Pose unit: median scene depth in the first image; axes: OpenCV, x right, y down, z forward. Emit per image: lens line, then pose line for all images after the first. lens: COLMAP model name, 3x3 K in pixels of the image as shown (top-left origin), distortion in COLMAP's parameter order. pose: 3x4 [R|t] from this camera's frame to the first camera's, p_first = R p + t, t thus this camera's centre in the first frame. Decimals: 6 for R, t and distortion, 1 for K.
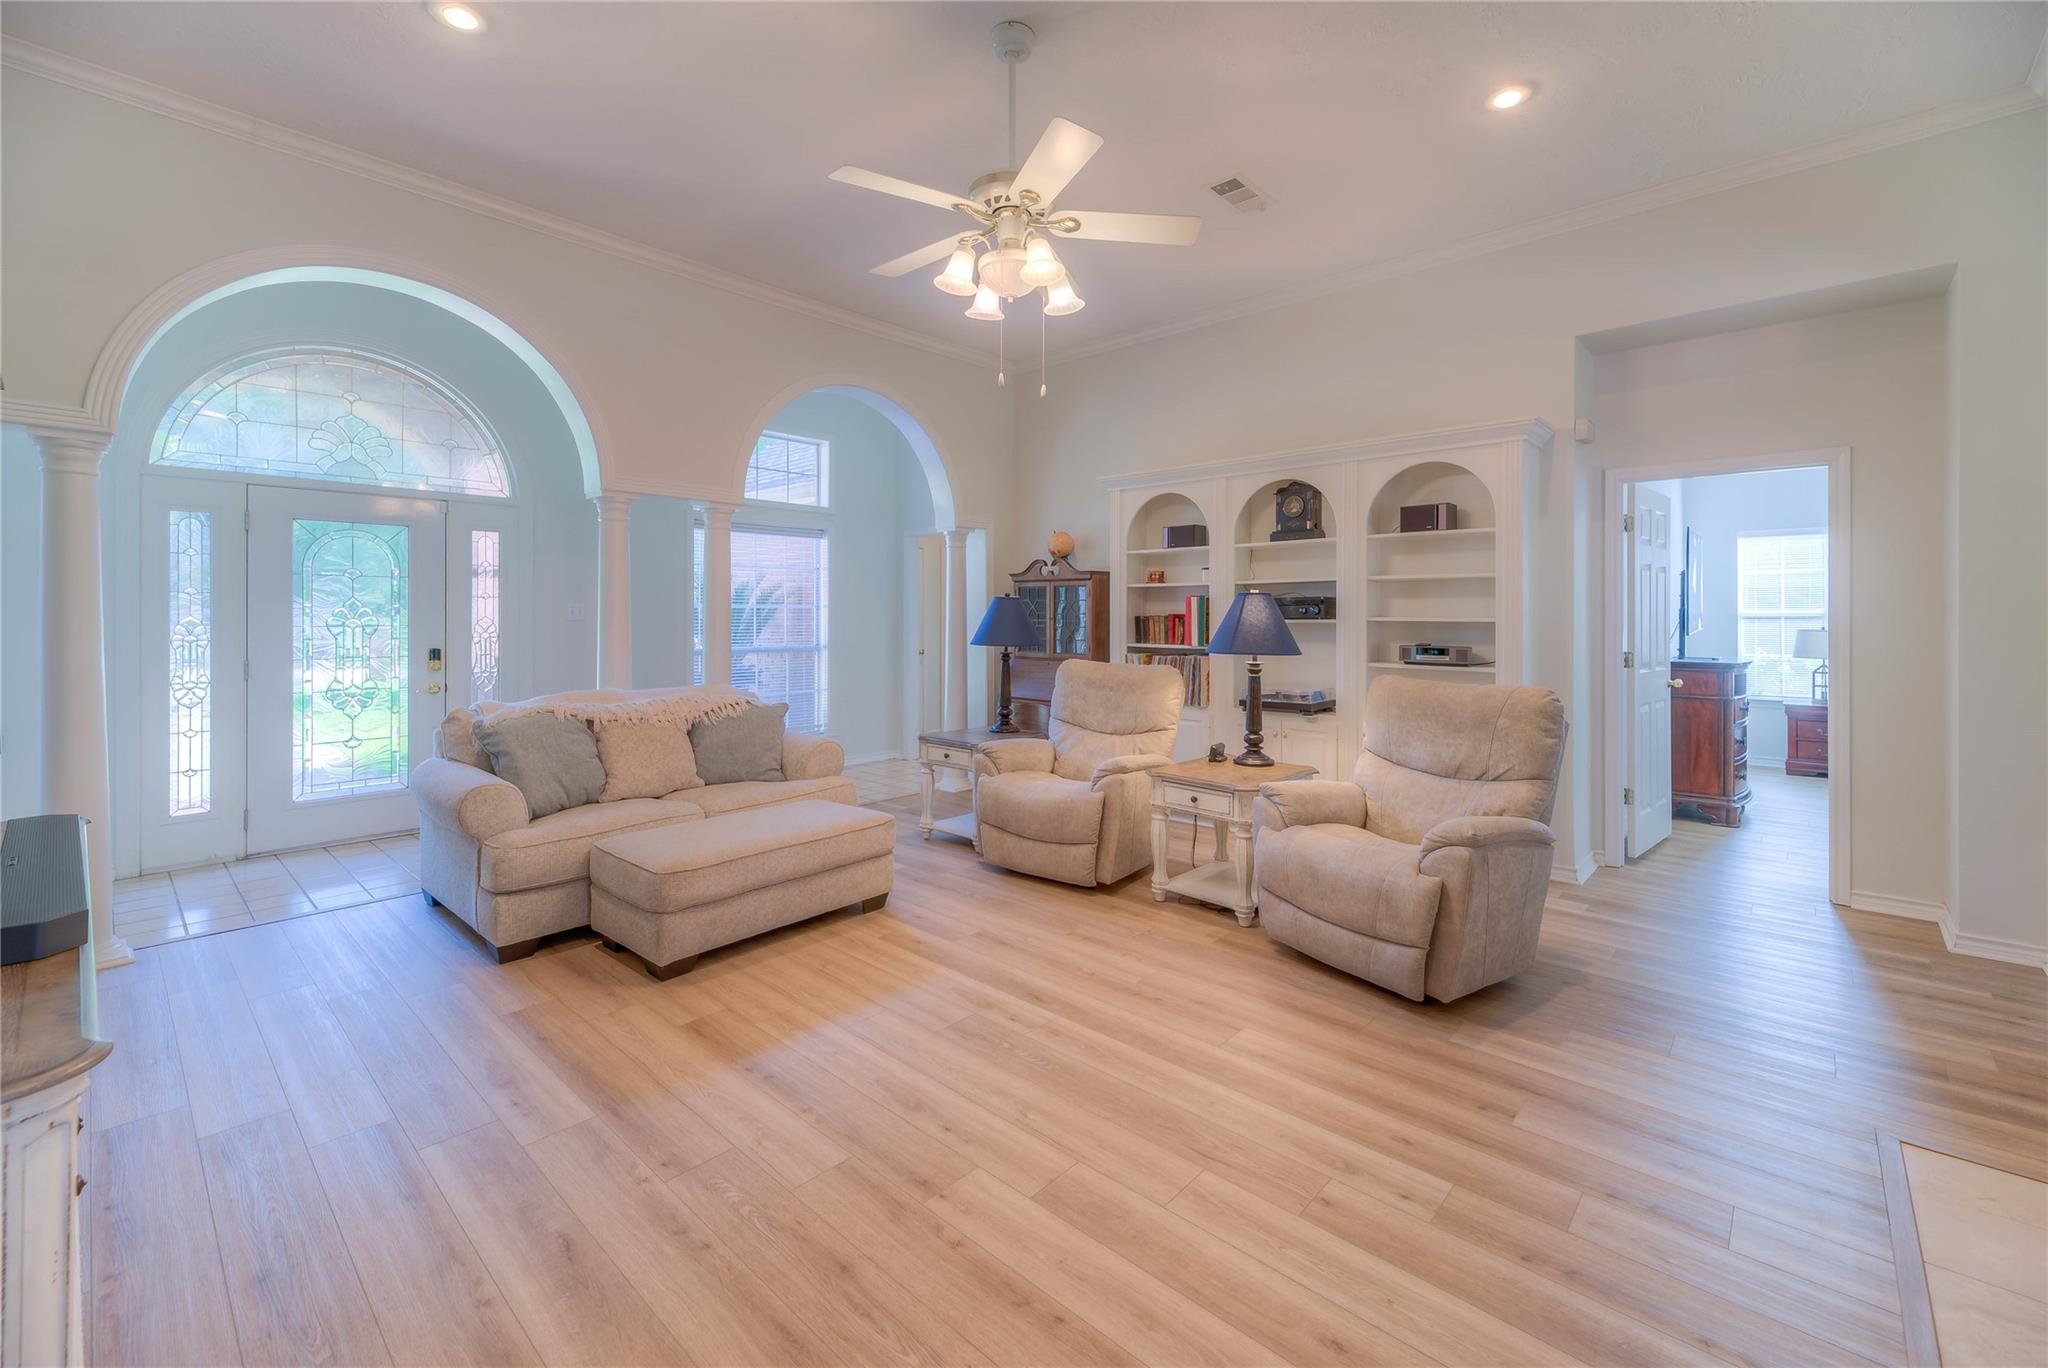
lens RADIAL K [[859.2, 0, 1029.6], [0, 859.2, 616.3], [0, 0, 1]] dist [-0.000256, -0.000074]
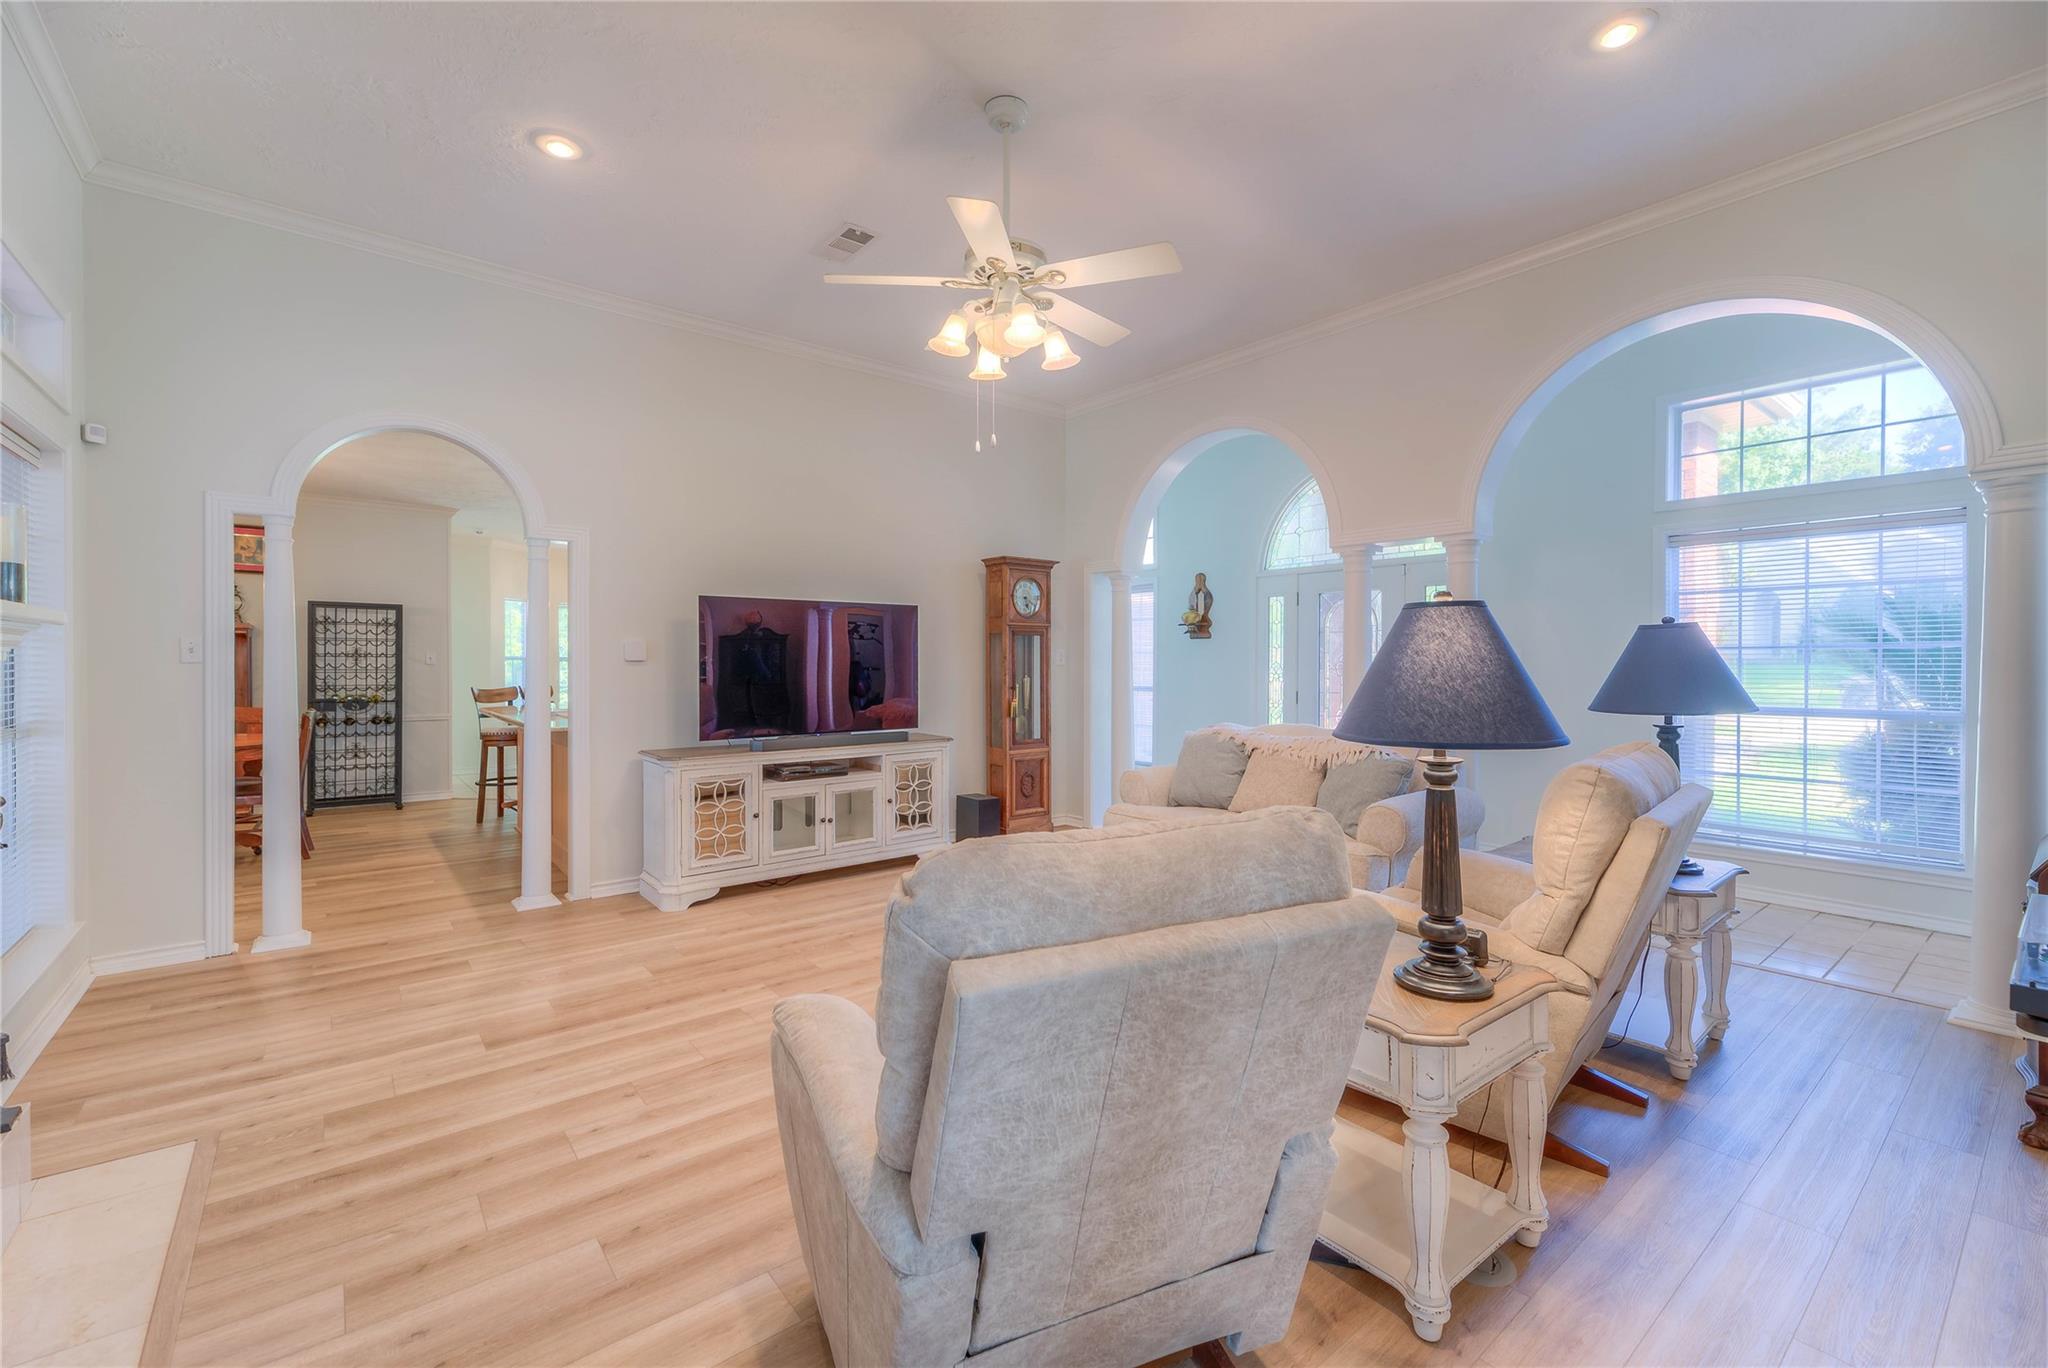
lens RADIAL K [[860.8, 0, 1026.3], [0, 860.8, 677.5], [0, 0, 1]] dist [0.014601, -0.000051]
pose [[-0.154939, 0.018111, -0.987758, 1.395898], [0.000523, 0.999833, 0.018250, 0.000306], [0.987924, 0.002311, -0.154923, 1.611889]]
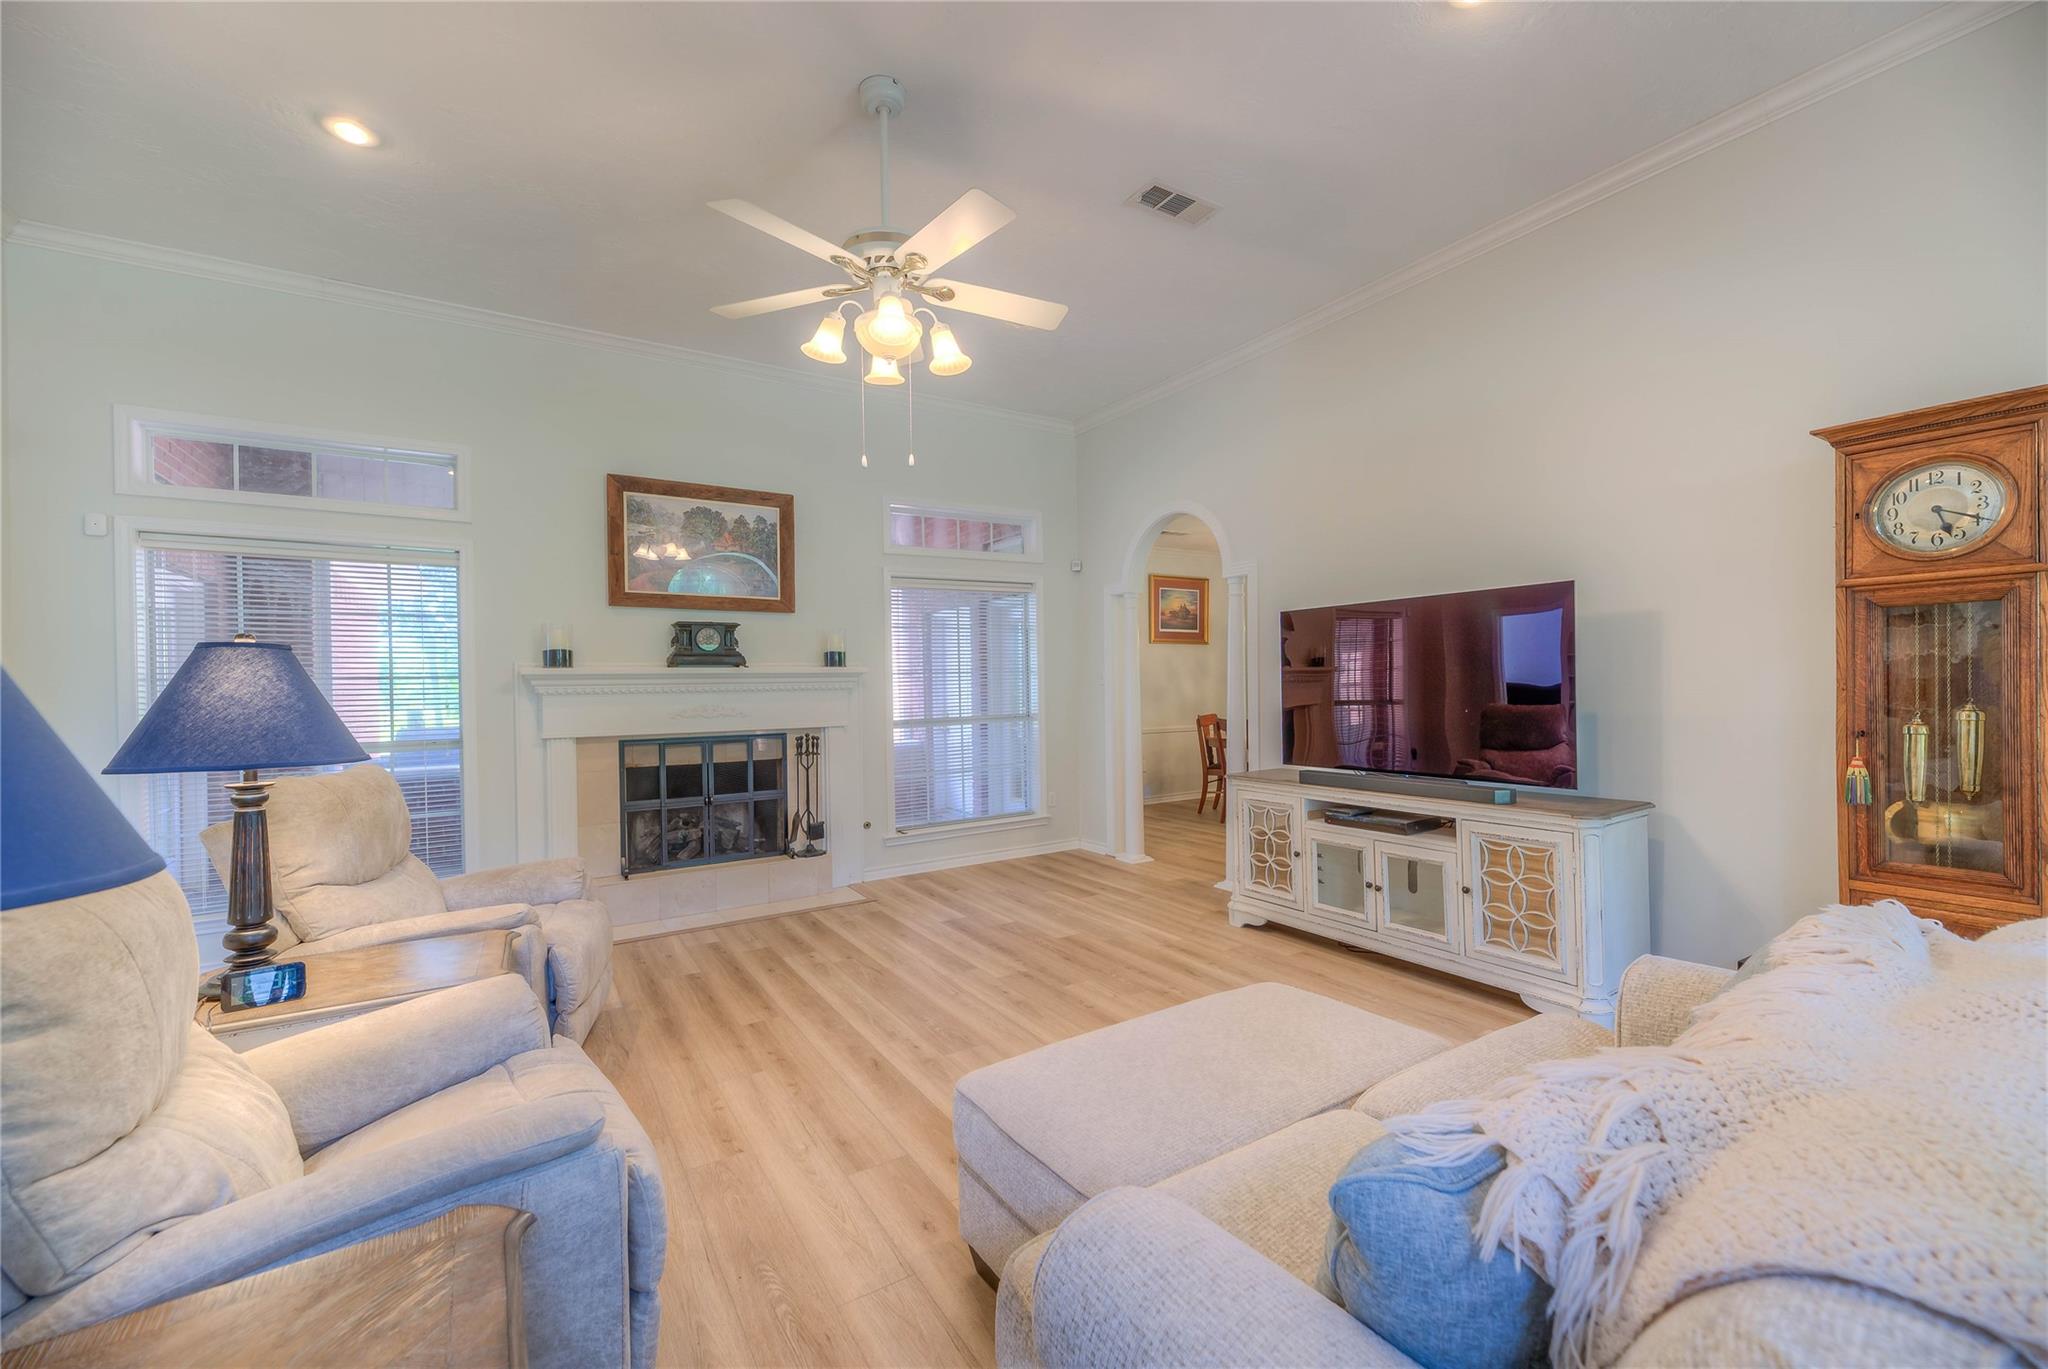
lens RADIAL K [[841.5, 0, 1029.1], [0, 841.5, 674.1], [0, 0, 1]] dist [0.025133, -0.000036]
pose [[-0.963664, 0.016371, 0.266615, -0.588227], [0.013934, 0.999842, -0.011028, 0.001855], [-0.266753, -0.006912, -0.963740, 2.579663]]
